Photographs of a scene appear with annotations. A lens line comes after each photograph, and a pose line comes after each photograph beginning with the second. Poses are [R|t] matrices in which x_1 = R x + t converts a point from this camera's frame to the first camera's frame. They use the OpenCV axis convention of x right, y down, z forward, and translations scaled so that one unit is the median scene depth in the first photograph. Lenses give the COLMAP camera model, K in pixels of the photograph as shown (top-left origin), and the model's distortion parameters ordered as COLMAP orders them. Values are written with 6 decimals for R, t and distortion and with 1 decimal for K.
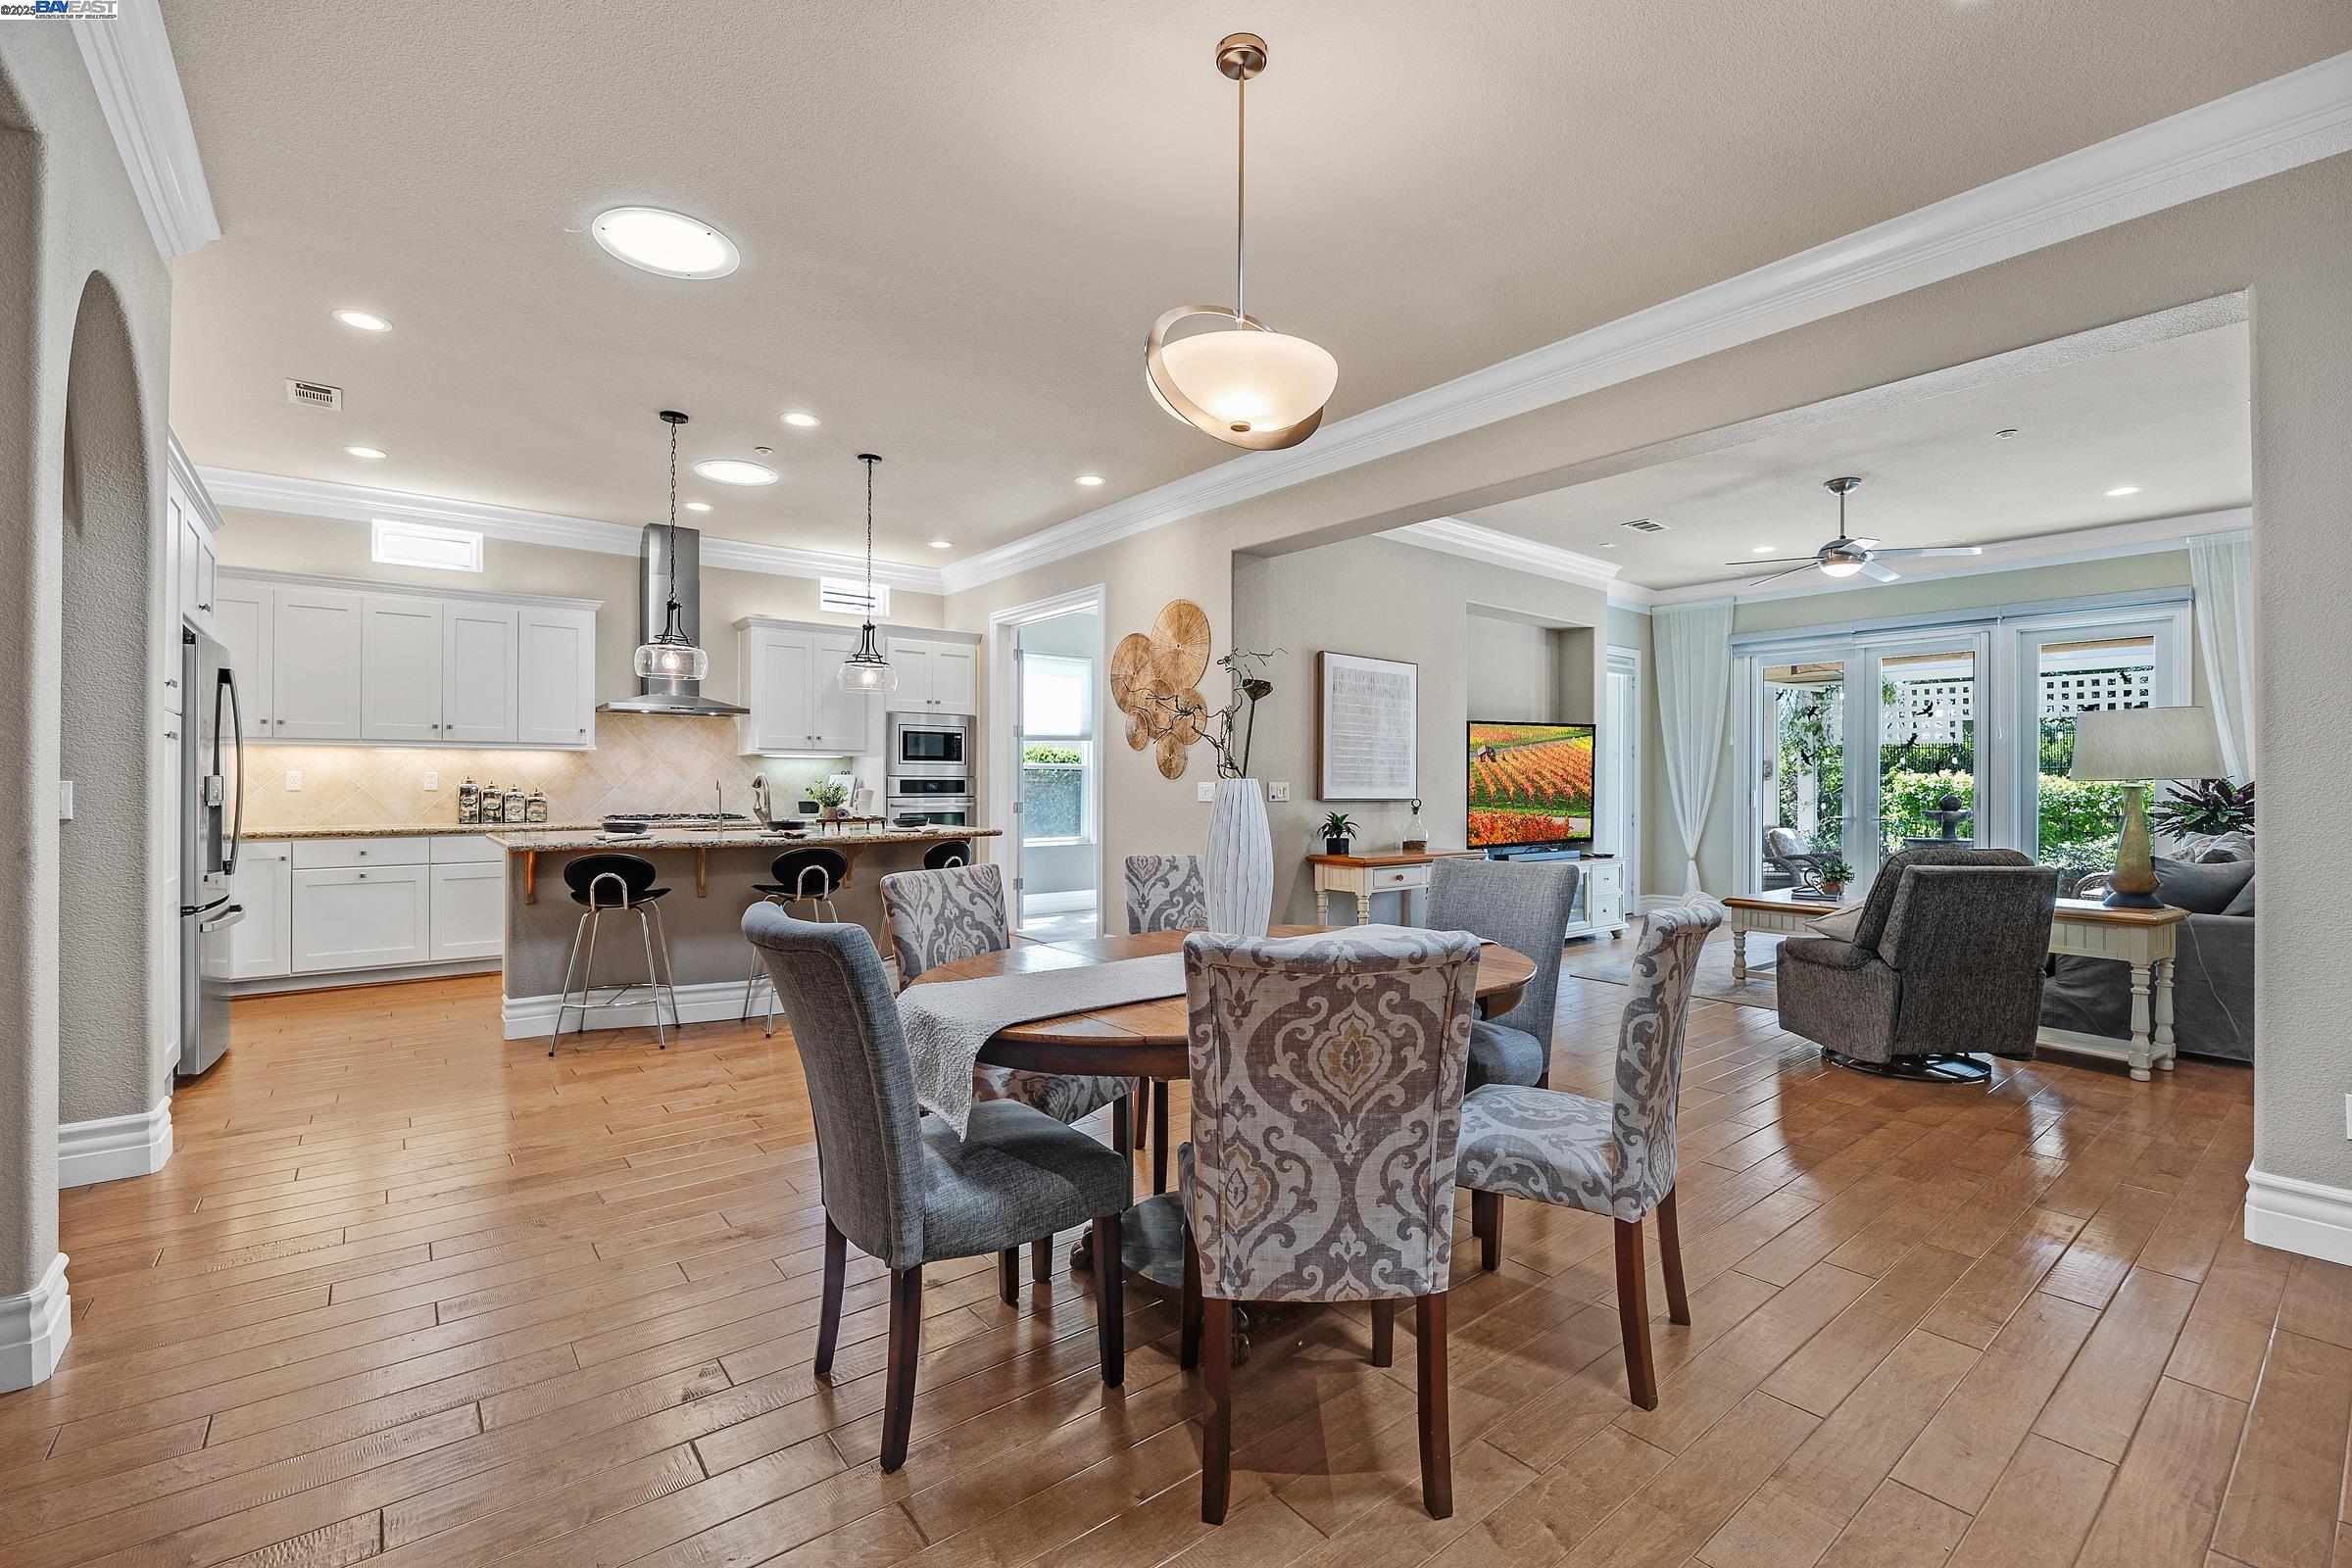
lens RADIAL K [[1032.0, 0, 1180.3], [0, 1032.0, 777.6], [0, 0, 1]] dist [-0.001322, -0.000099]
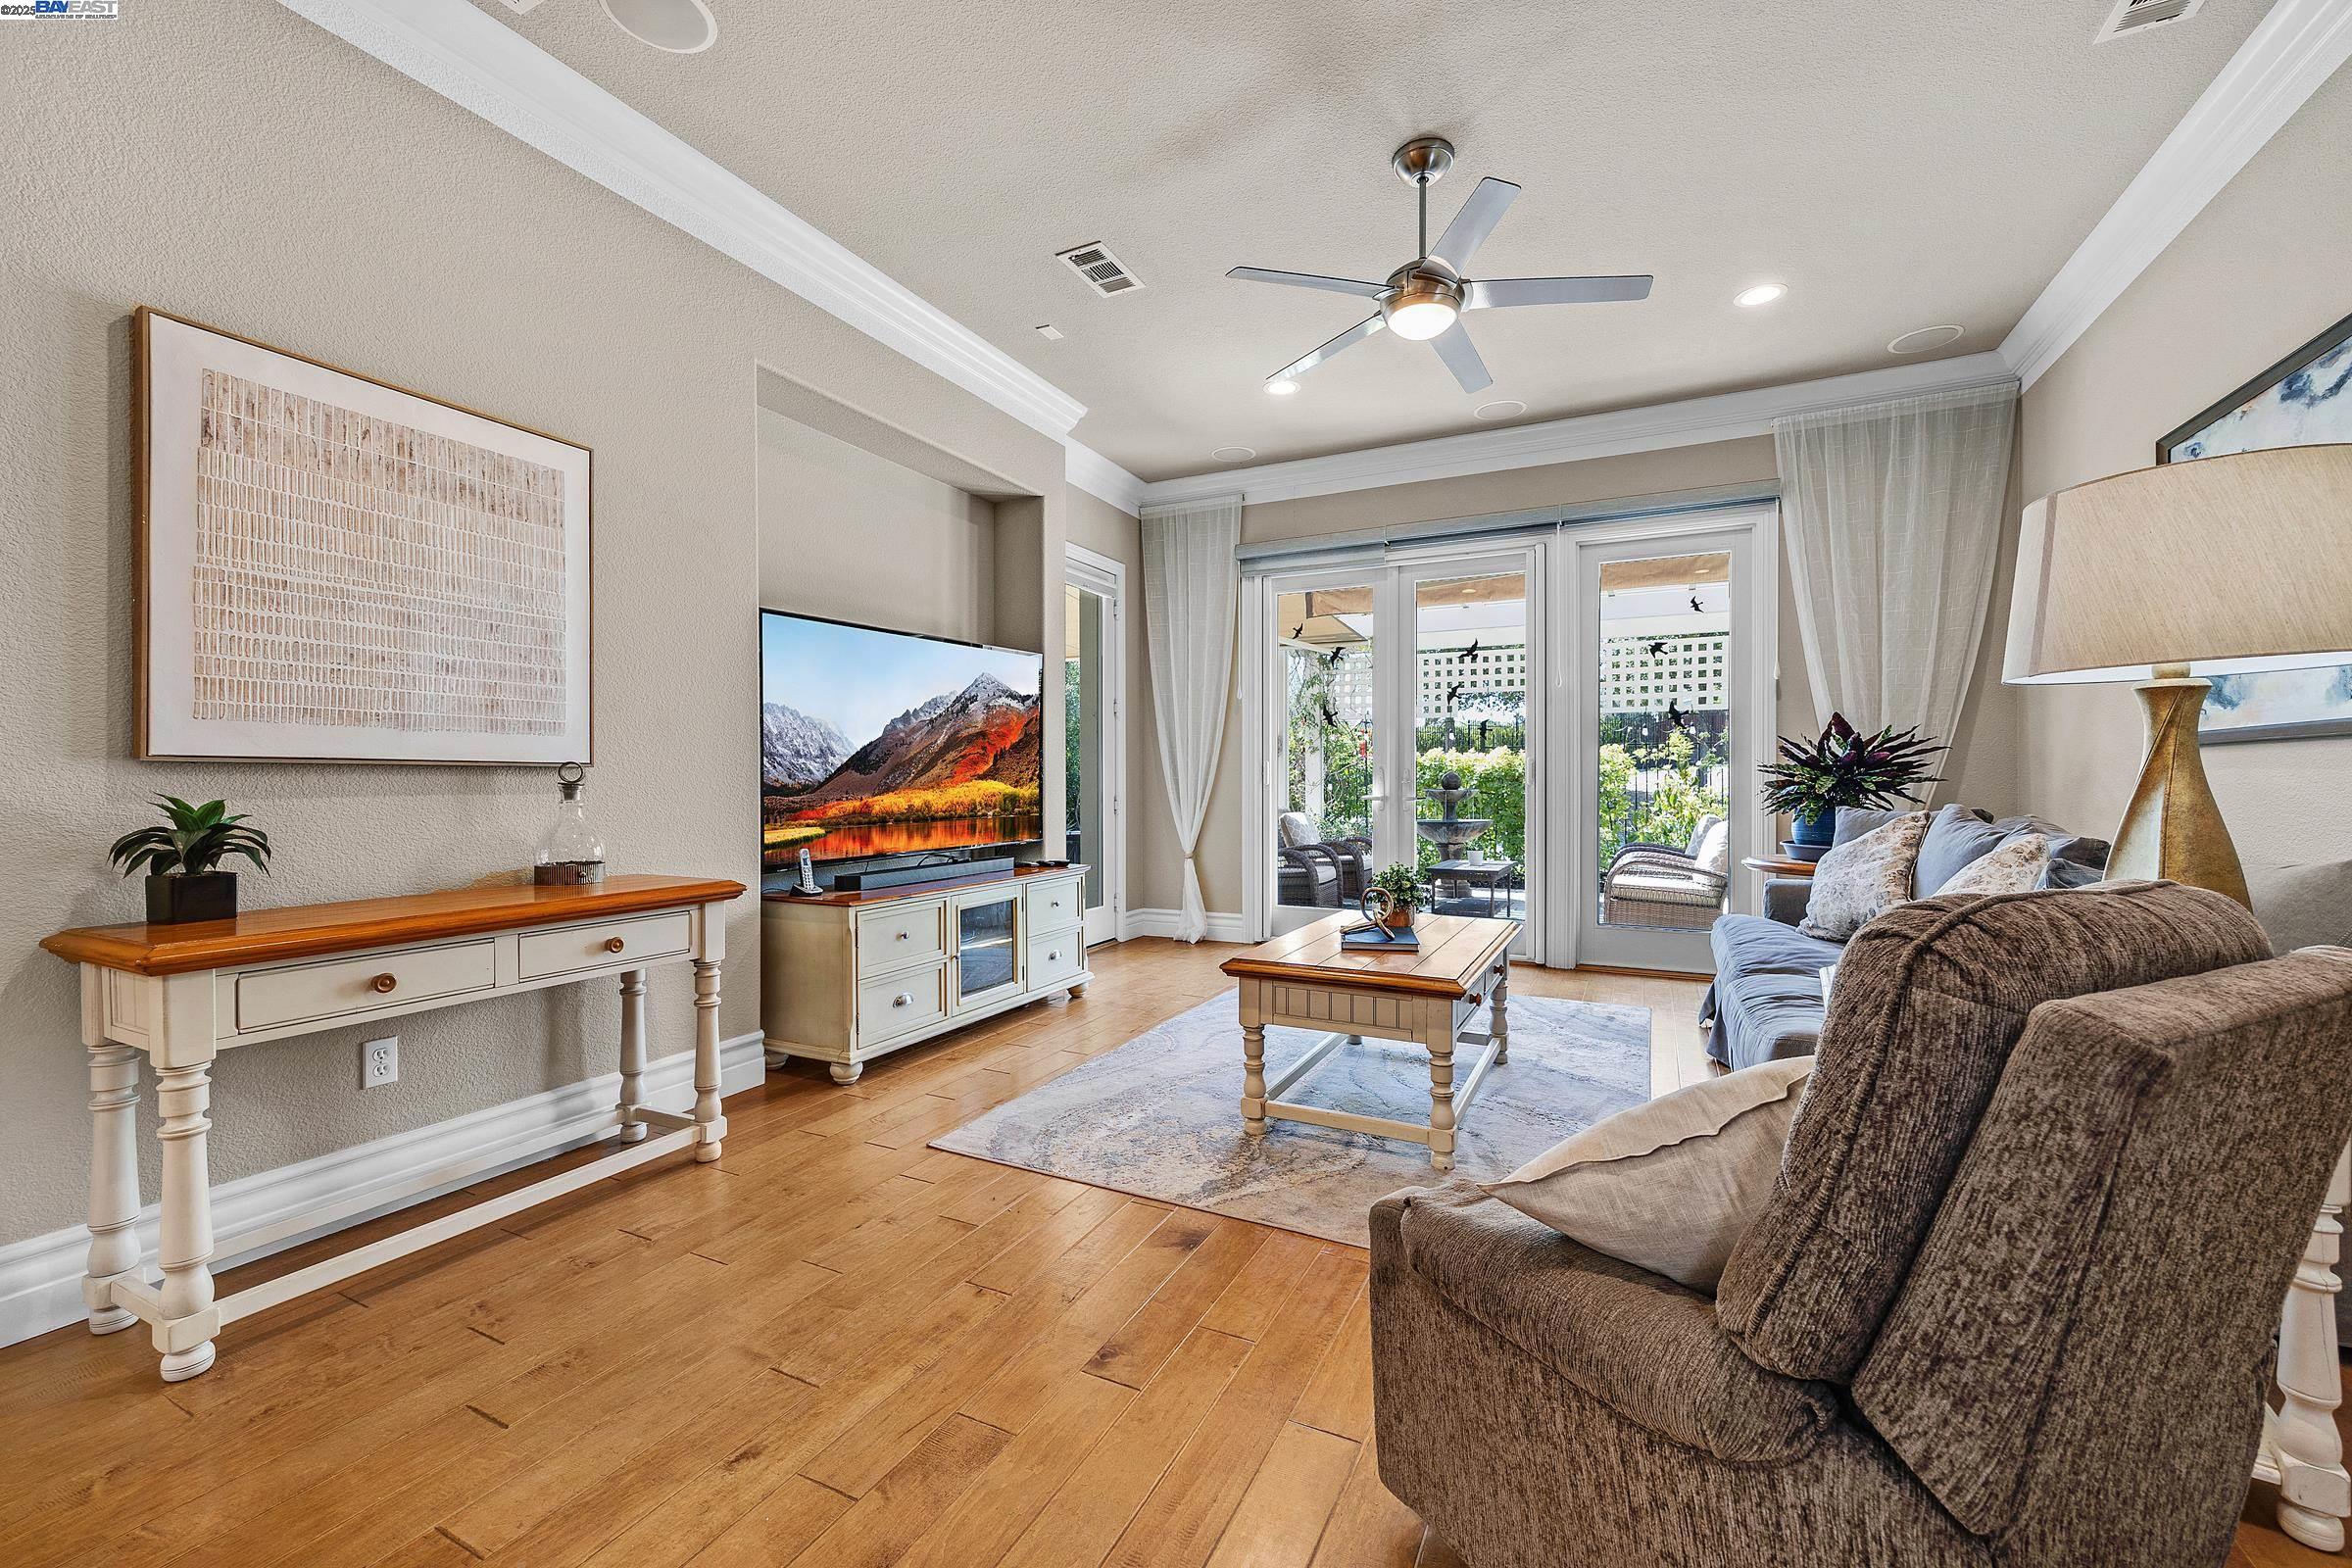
lens RADIAL K [[956.1, 0, 1176.0], [0, 956.1, 784.0], [0, 0, 1]] dist [0.002549, -0.000164]
pose [[0.911944, -0.008704, 0.410223, 0.270238], [0.003558, 0.999905, 0.013305, 0.023083], [-0.410300, -0.010673, 0.911888, 0.503552]]
